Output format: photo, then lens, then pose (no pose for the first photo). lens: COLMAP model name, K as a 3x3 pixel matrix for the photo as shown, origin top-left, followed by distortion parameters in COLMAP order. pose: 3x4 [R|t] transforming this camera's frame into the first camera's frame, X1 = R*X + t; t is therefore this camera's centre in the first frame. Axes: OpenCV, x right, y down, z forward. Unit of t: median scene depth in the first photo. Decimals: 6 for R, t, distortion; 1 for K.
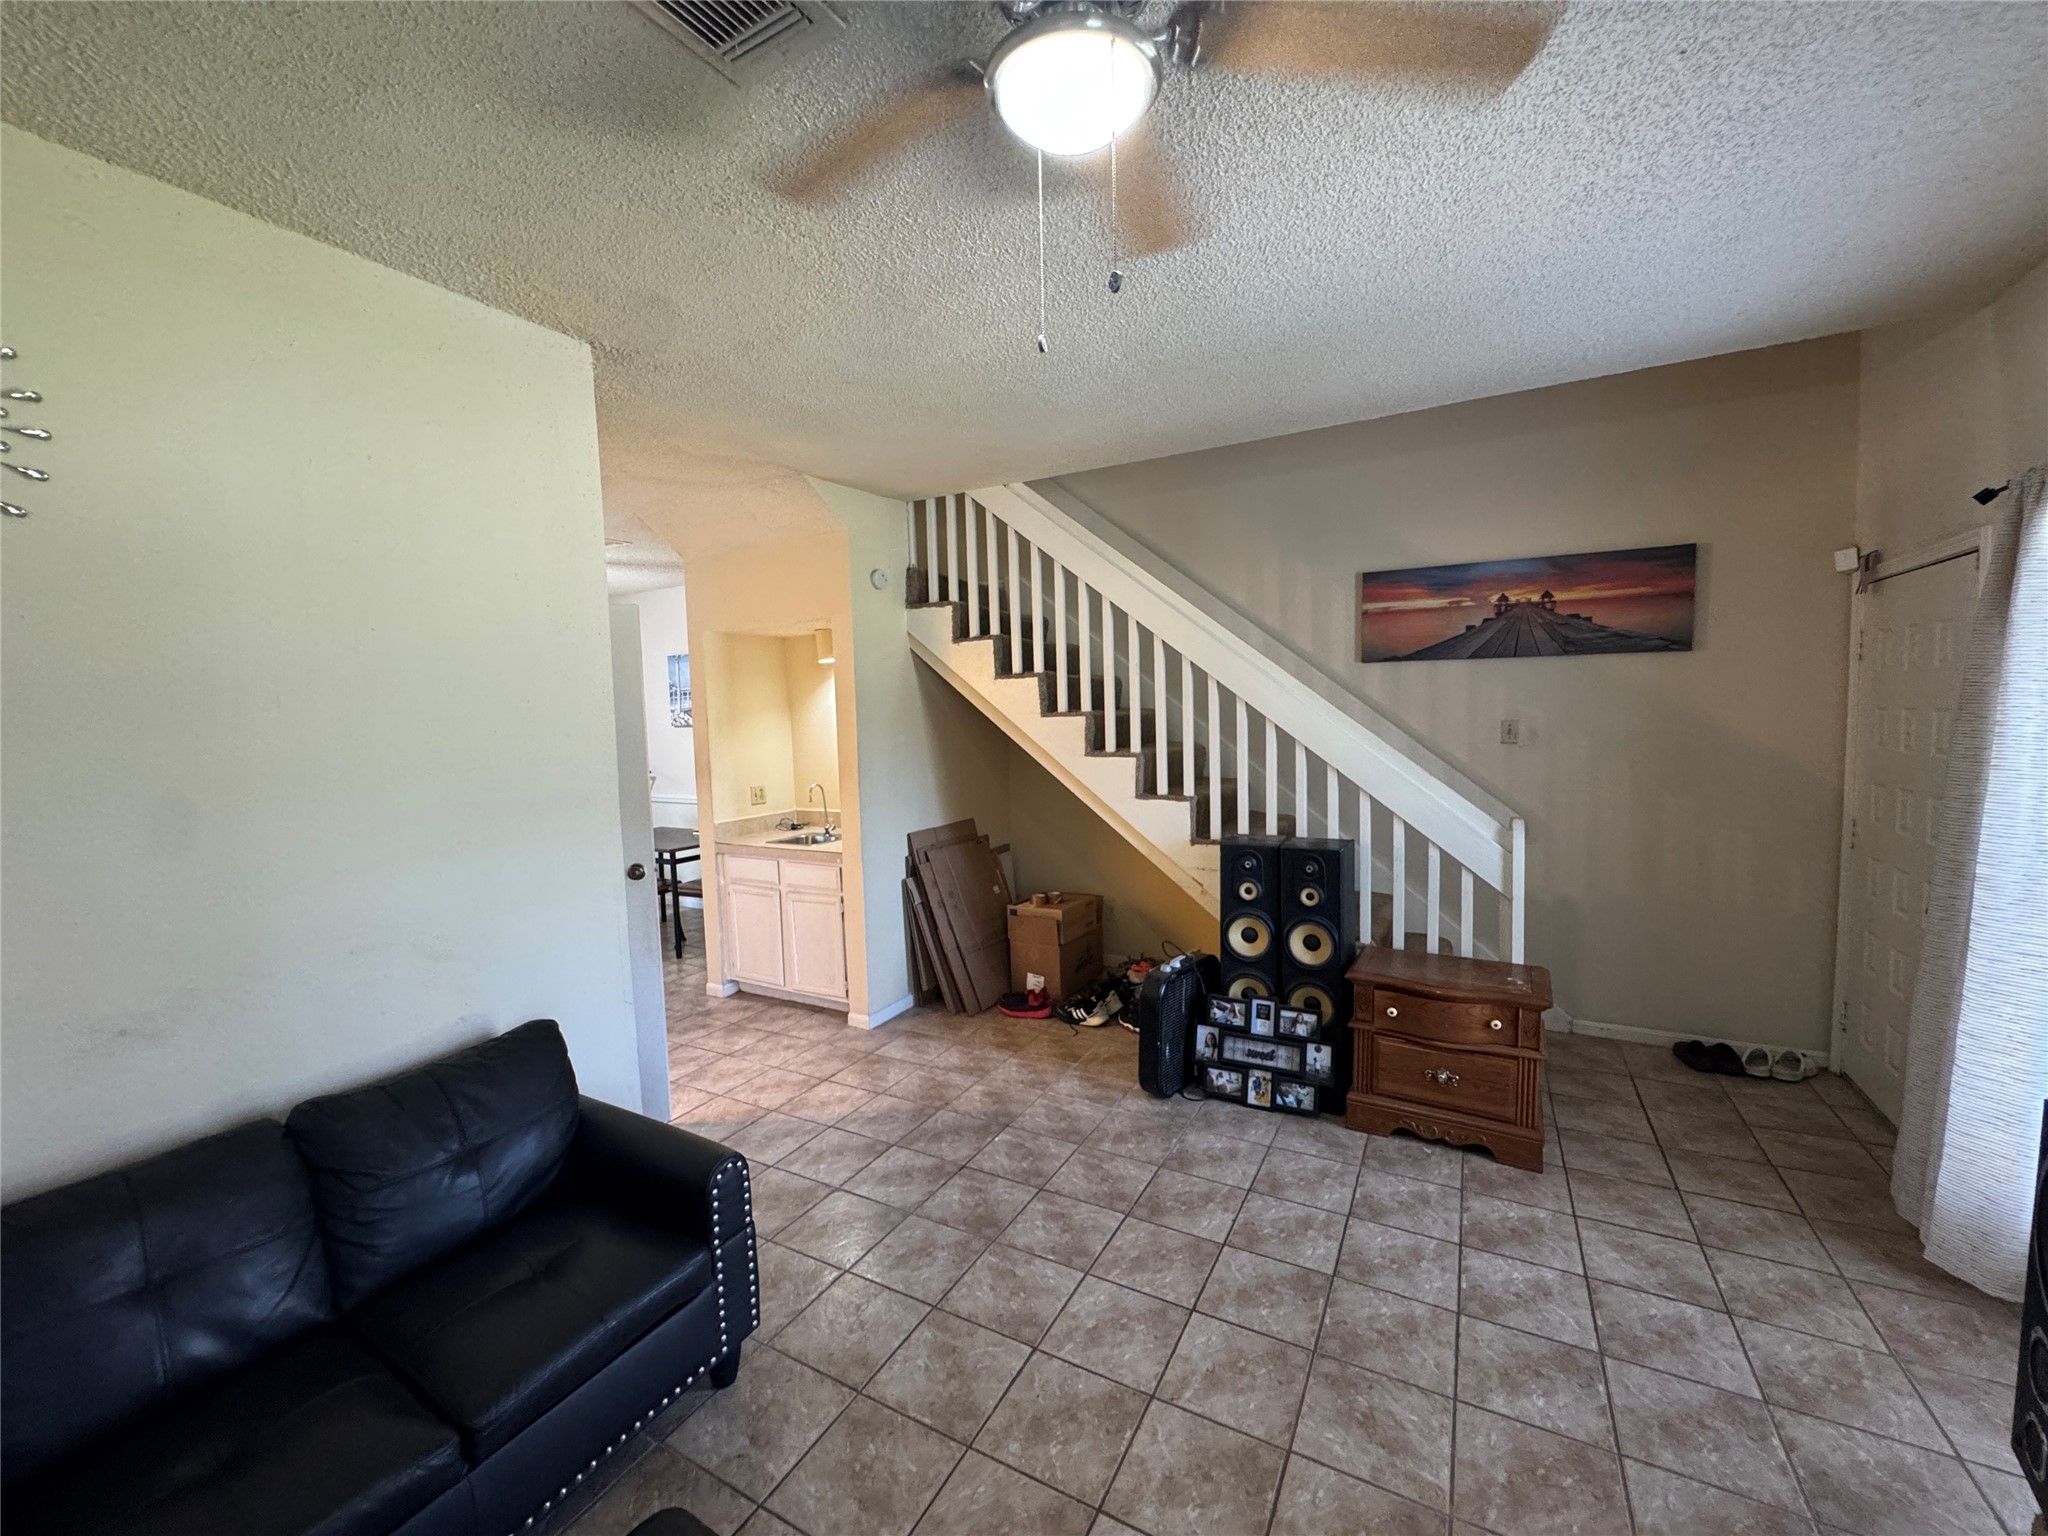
lens RADIAL K [[820.4, 0, 1029.2], [0, 820.4, 772.0], [0, 0, 1]] dist [-0.008018, 0.000285]
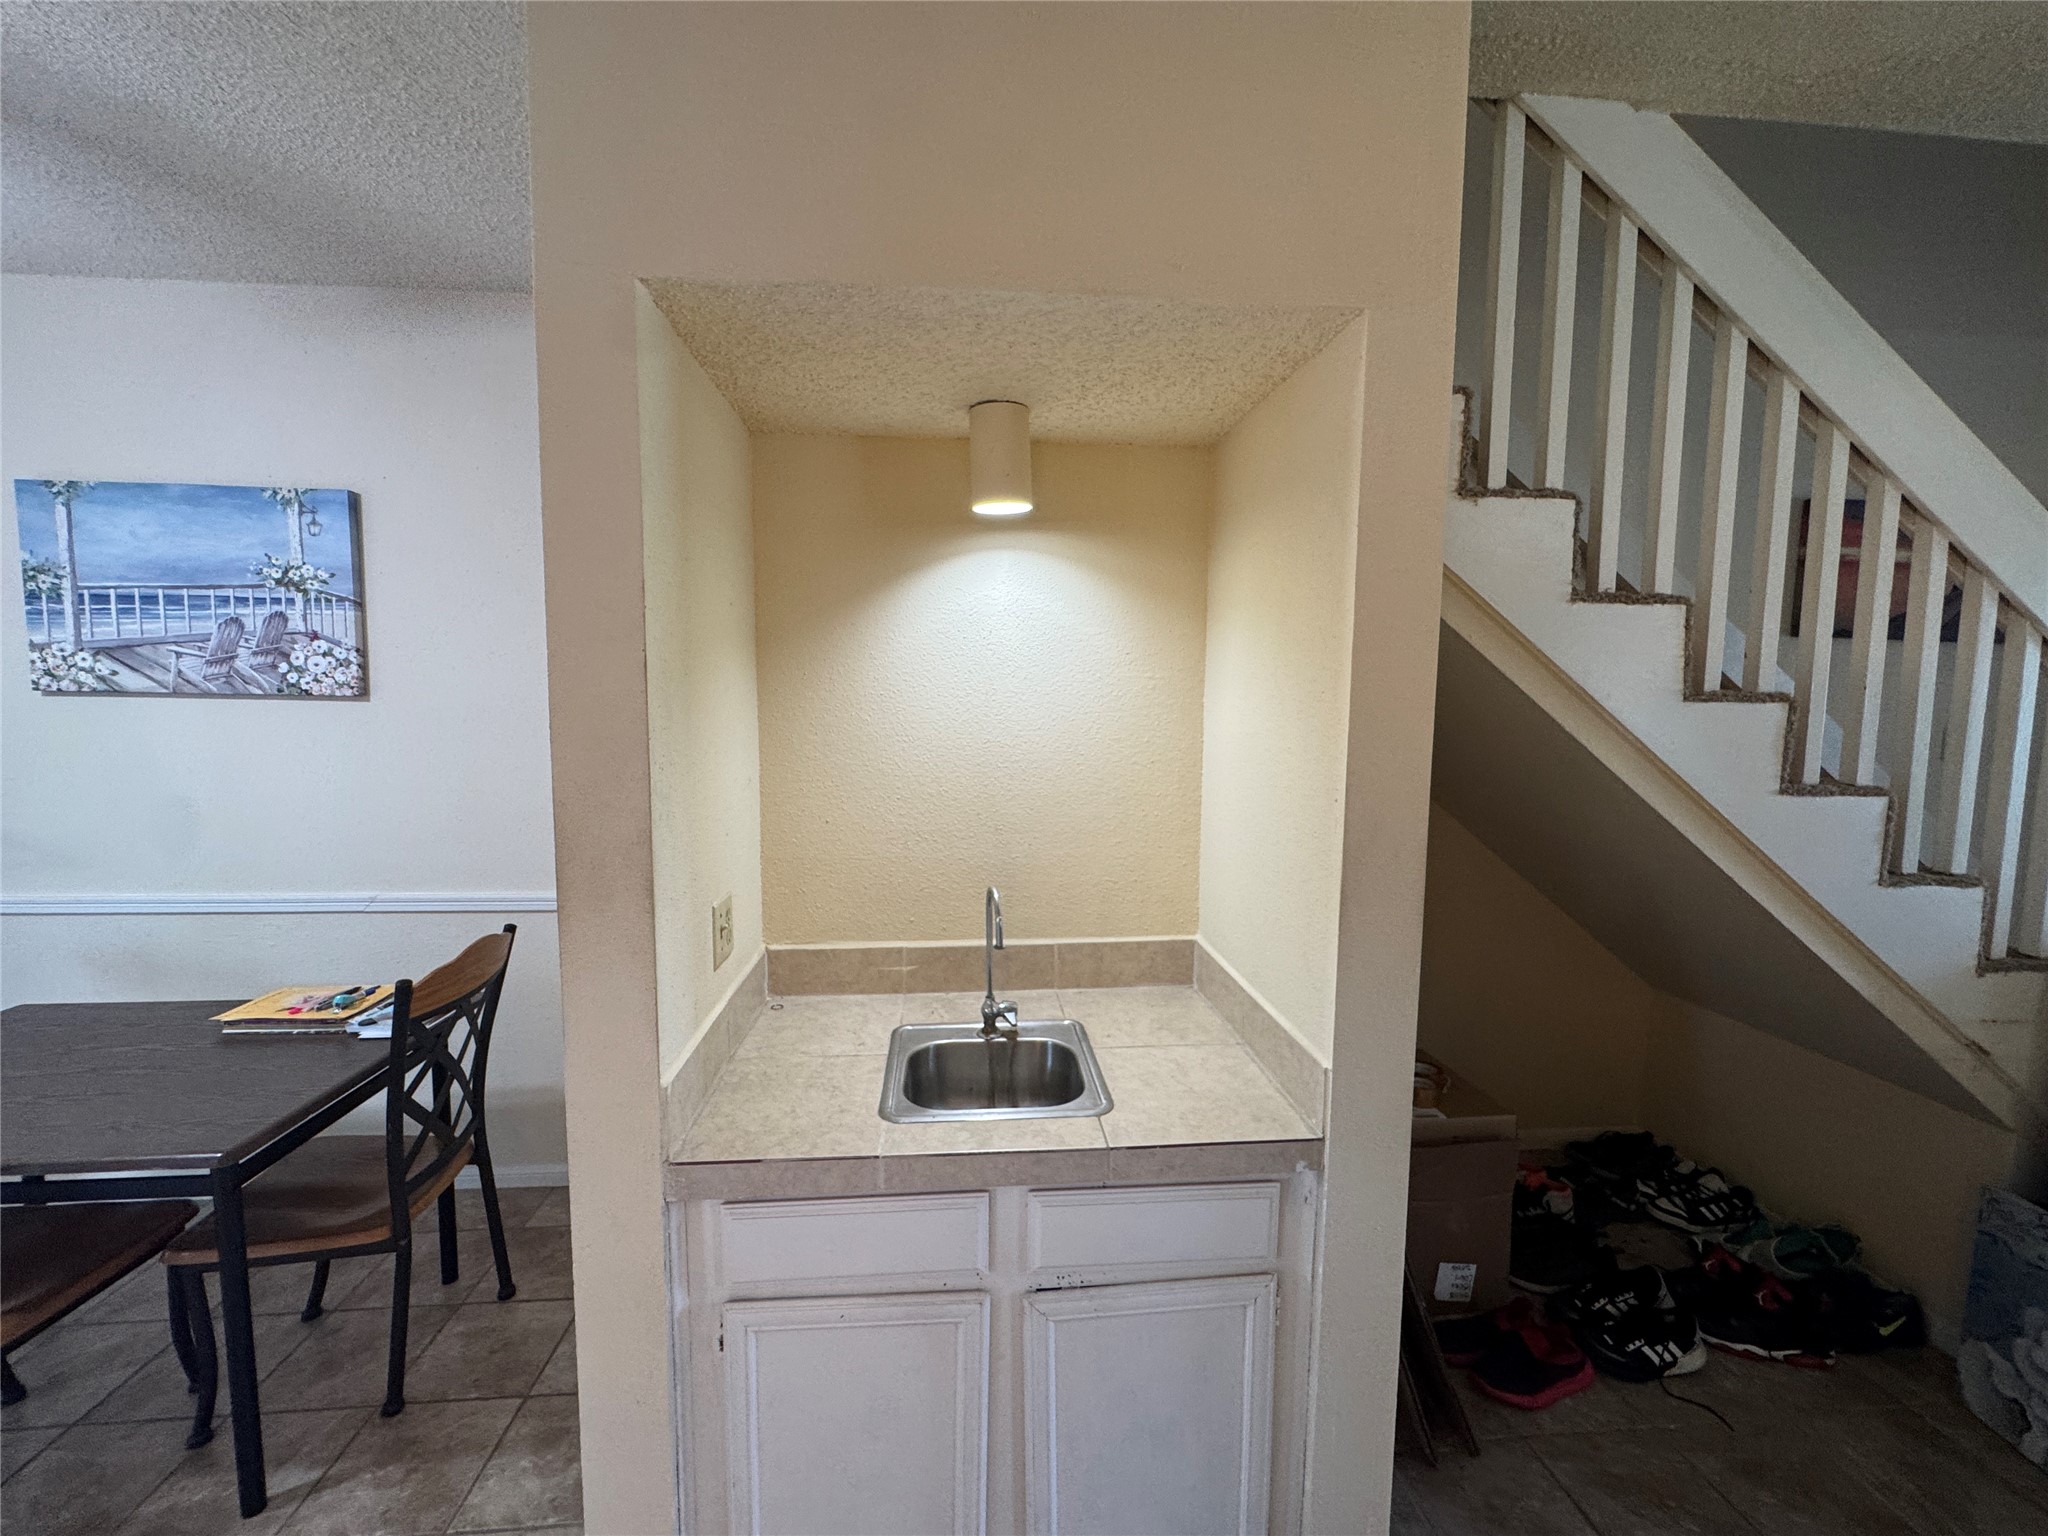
lens RADIAL K [[820.4, 0, 1028.6], [0, 820.4, 768.7], [0, 0, 1]] dist [-0.008018, 0.000285]
pose [[0.824260, -0.011341, 0.566098, -0.450284], [0.009664, 0.999936, 0.005961, -0.034530], [-0.566130, 0.000558, 0.824316, 0.770293]]
